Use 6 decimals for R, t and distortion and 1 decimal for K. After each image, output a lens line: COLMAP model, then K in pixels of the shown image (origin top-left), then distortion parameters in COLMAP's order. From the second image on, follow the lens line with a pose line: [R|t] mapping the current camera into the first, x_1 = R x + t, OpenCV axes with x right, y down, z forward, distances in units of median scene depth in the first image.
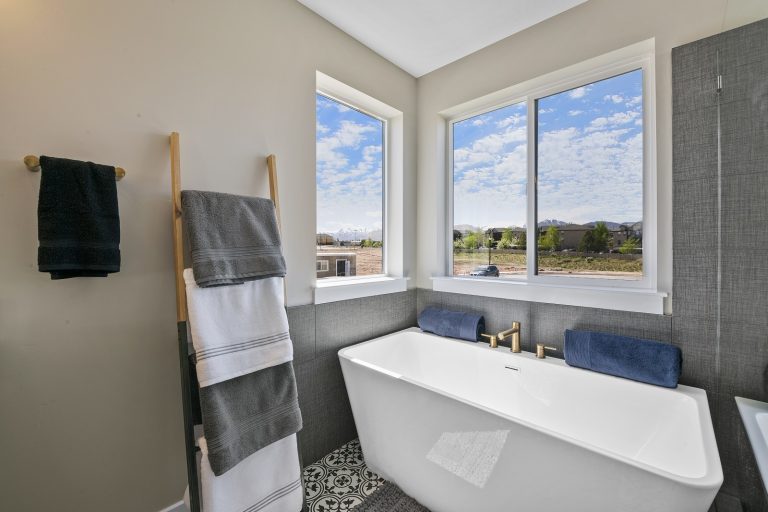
lens RADIAL K [[307.7, 0, 386.7], [0, 307.7, 251.9], [0, 0, 1]] dist [-0.014296, -0.000288]
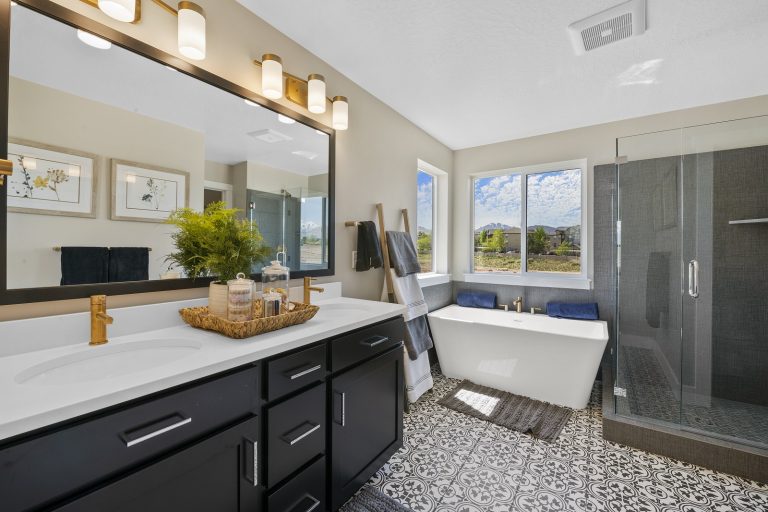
lens RADIAL K [[307.7, 0, 386.7], [0, 307.7, 251.9], [0, 0, 1]] dist [-0.014296, -0.000288]
pose [[0.988878, 0.004175, 0.148671, -0.621426], [-0.003675, 0.999987, -0.003638, -0.033089], [-0.148684, 0.003051, 0.988880, -0.689967]]
